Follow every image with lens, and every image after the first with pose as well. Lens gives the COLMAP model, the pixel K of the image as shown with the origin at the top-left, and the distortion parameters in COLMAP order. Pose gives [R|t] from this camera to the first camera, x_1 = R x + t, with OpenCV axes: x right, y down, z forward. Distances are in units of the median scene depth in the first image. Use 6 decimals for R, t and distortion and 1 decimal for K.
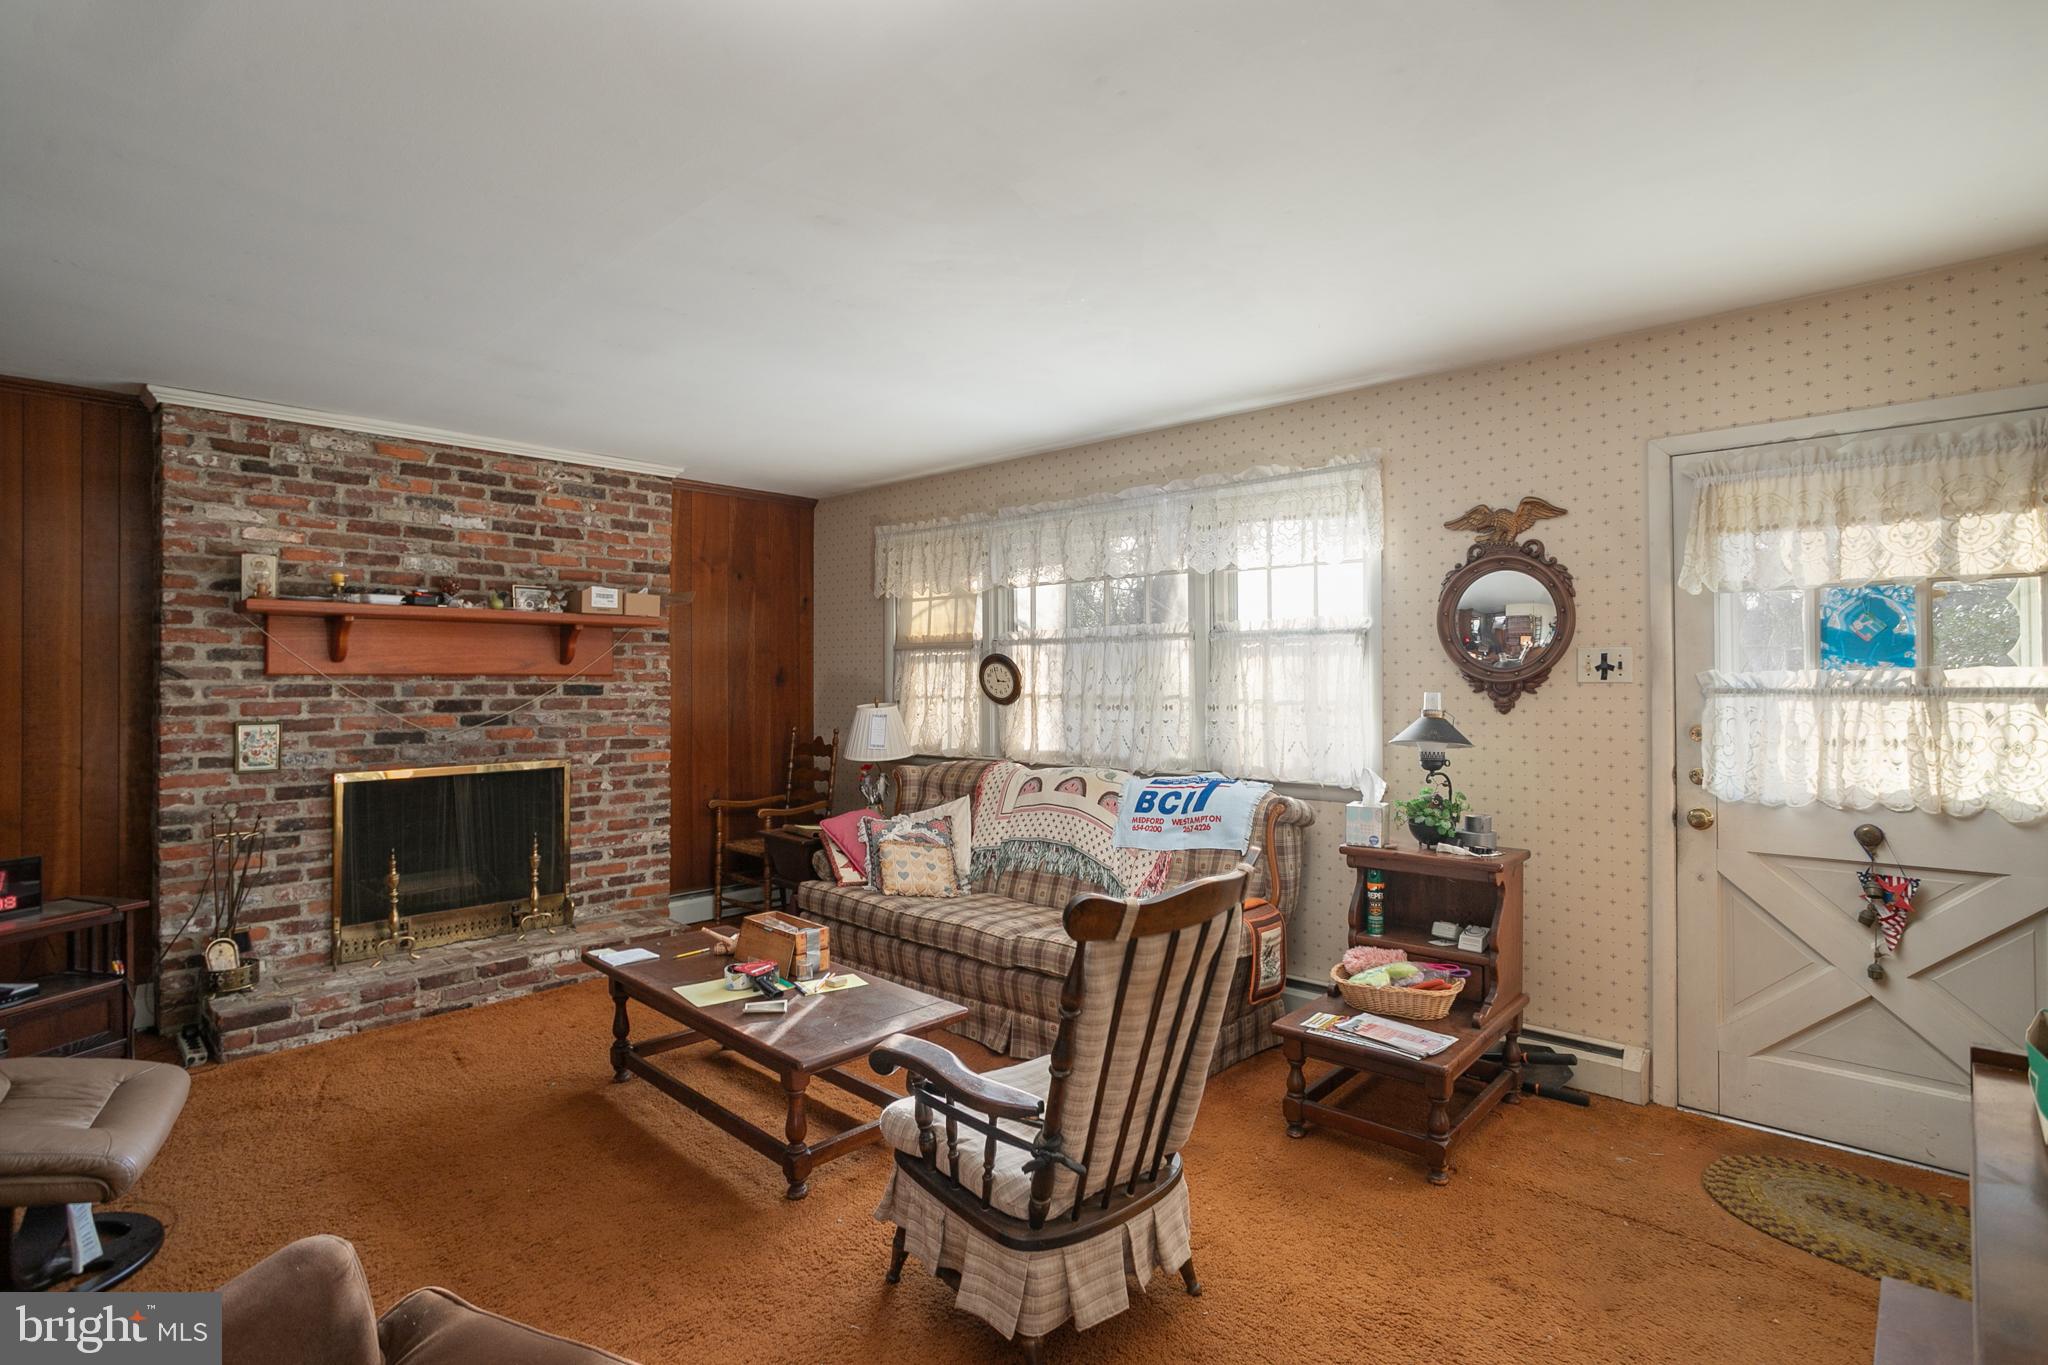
lens RADIAL K [[1002.9, 0, 1038.8], [0, 1002.9, 677.7], [0, 0, 1]] dist [-0.028525, 0.005145]
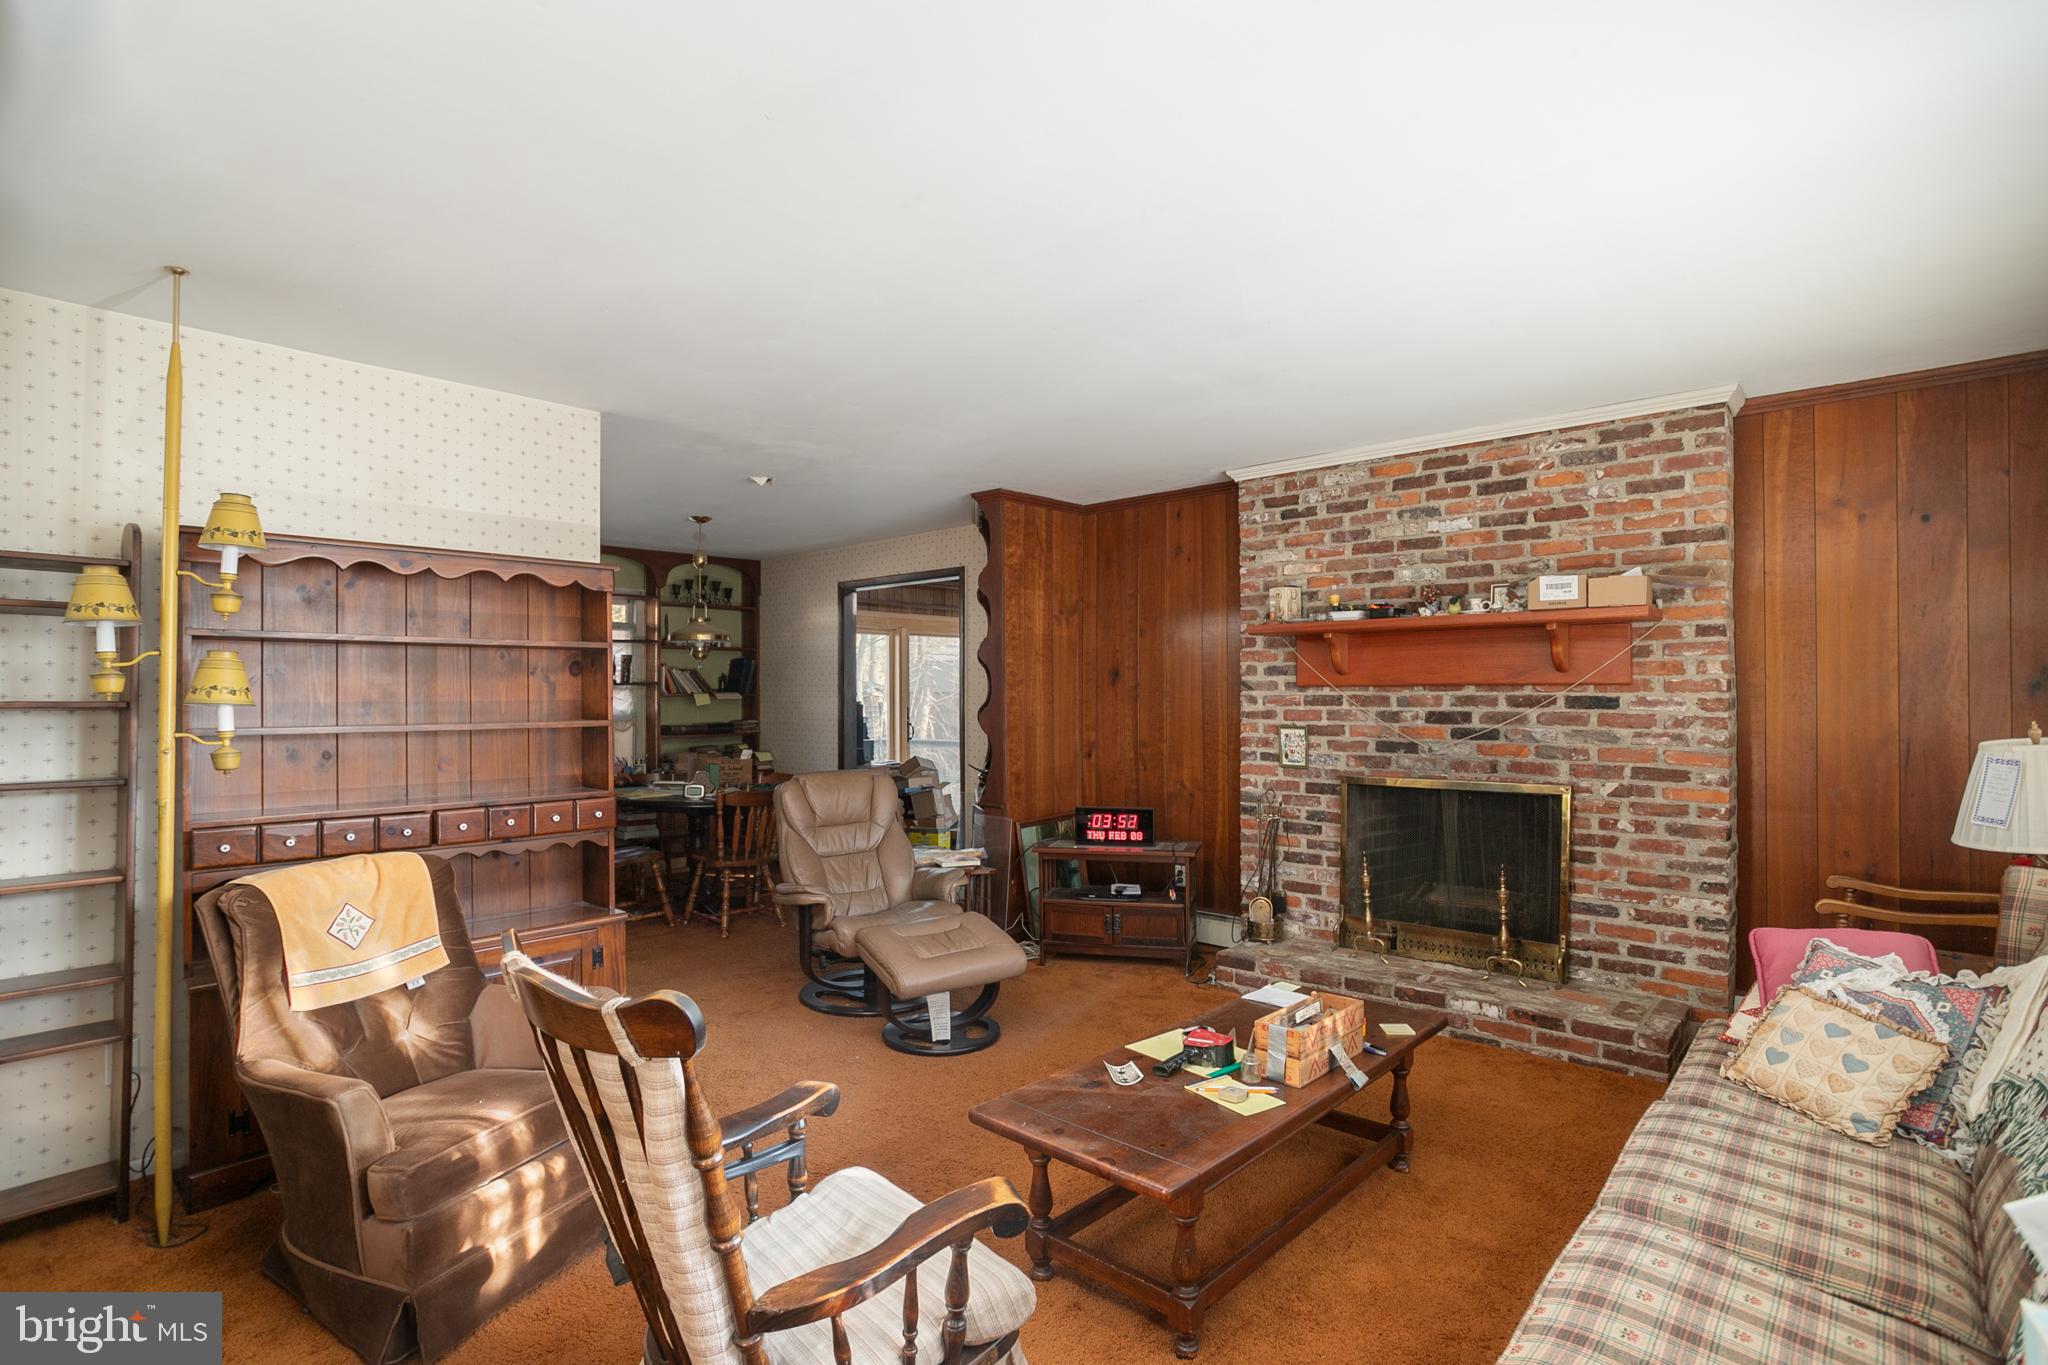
lens RADIAL K [[1002.9, 0, 1035.6], [0, 1002.9, 693.7], [0, 0, 1]] dist [-0.028525, 0.005145]
pose [[0.017898, 0.000459, -0.999840, 0.372412], [0.004008, 0.999992, 0.000531, 0.003366], [0.999832, -0.004017, 0.017896, 0.583554]]
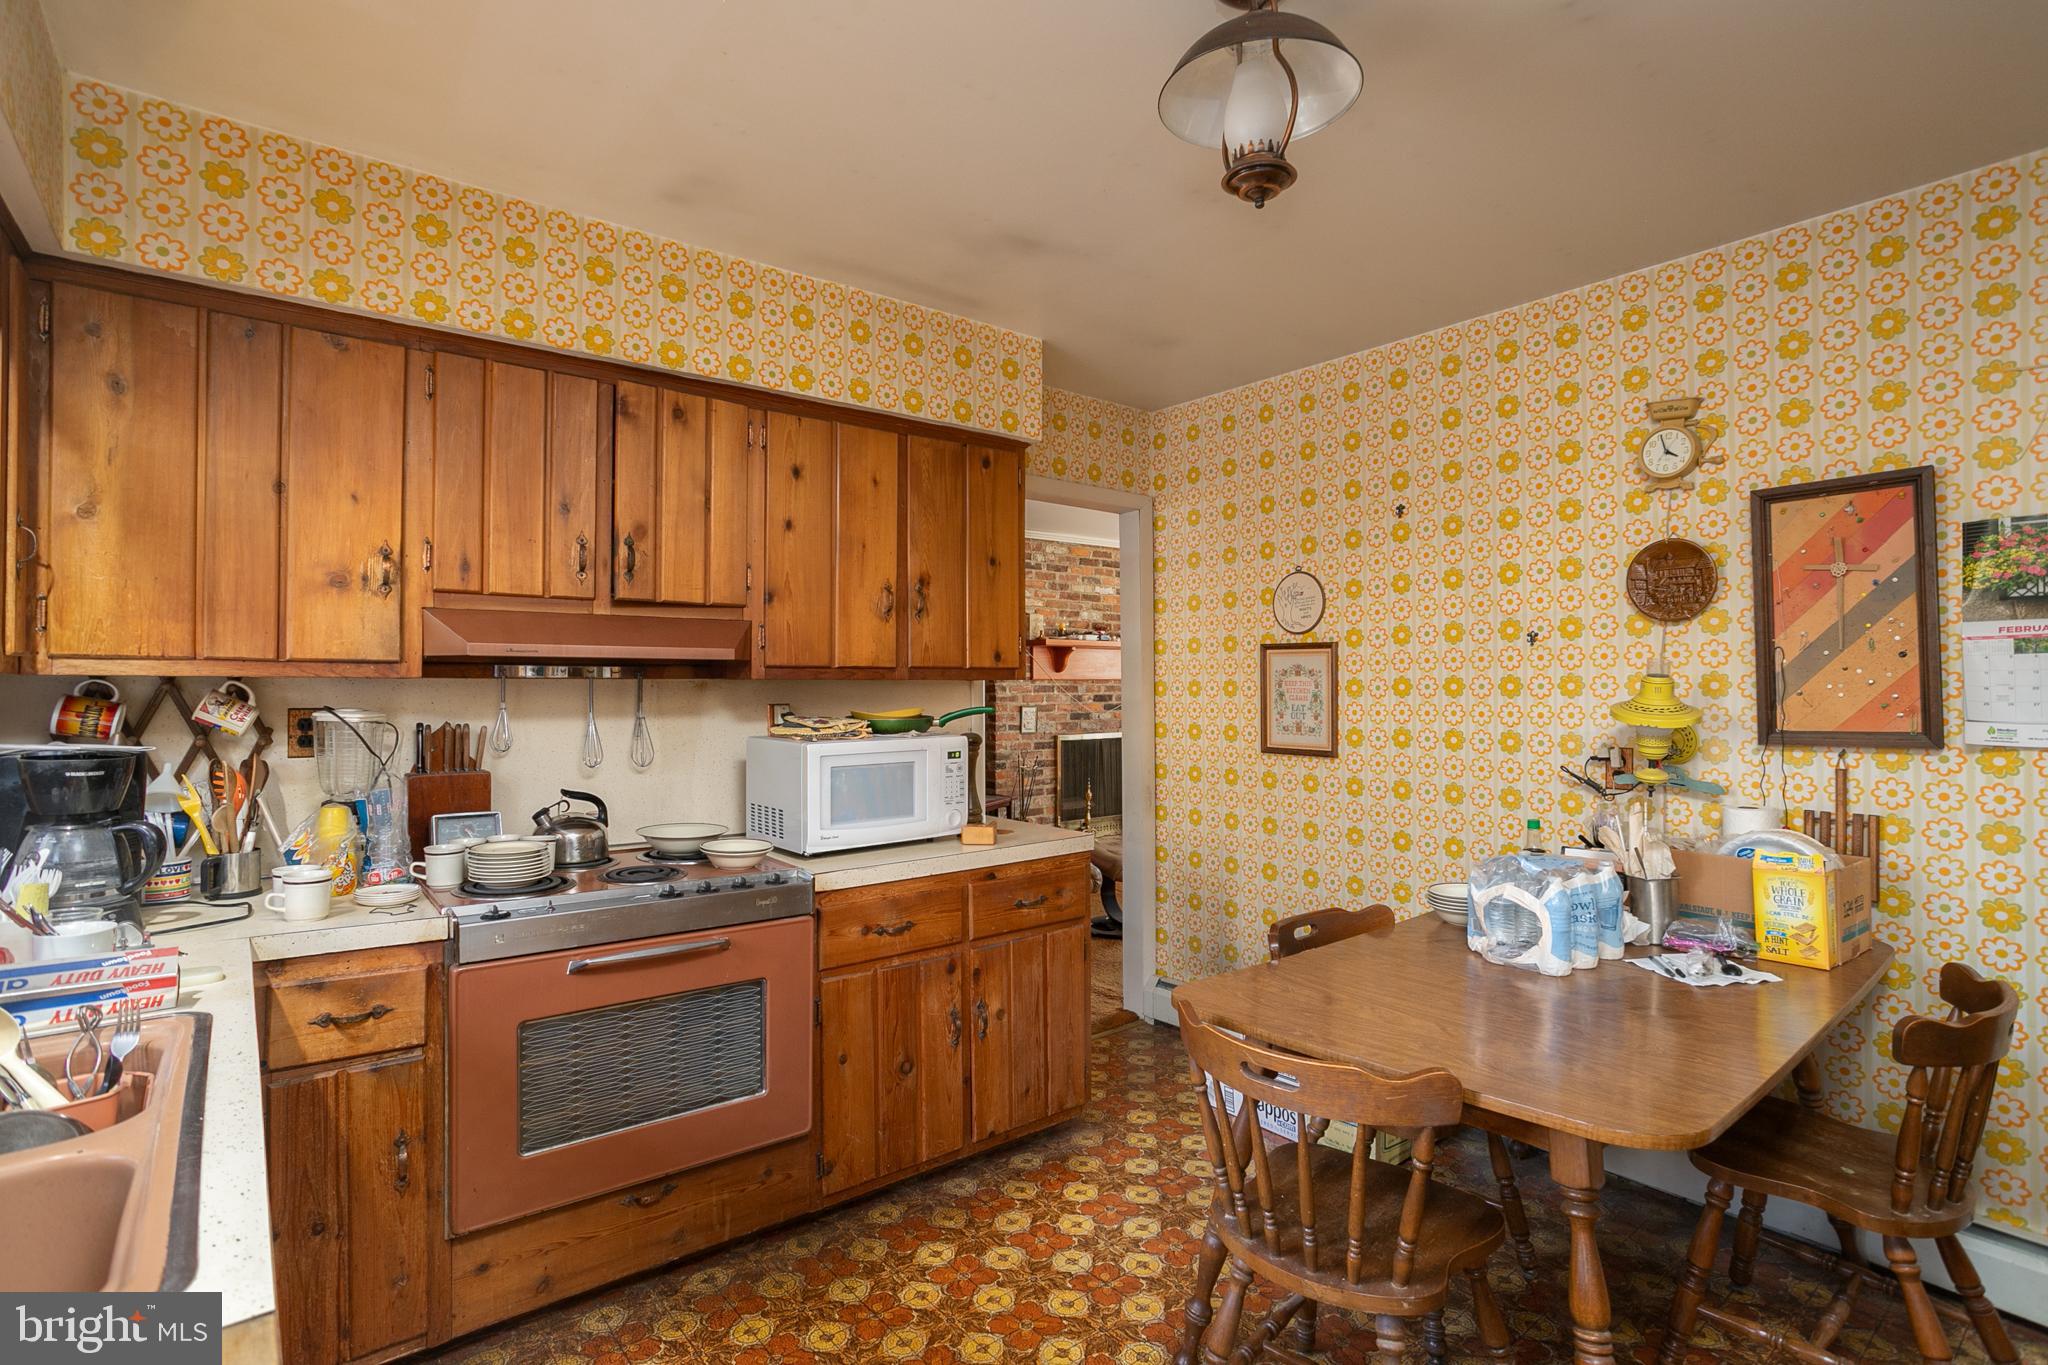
lens RADIAL K [[1002.9, 0, 1015.7], [0, 1002.9, 681.5], [0, 0, 1]] dist [-0.028525, 0.005145]
pose [[0.987058, -0.011320, -0.159961, -0.456061], [0.009151, 0.999856, -0.014293, 0.023298], [0.160099, 0.012644, 0.987020, -0.724756]]
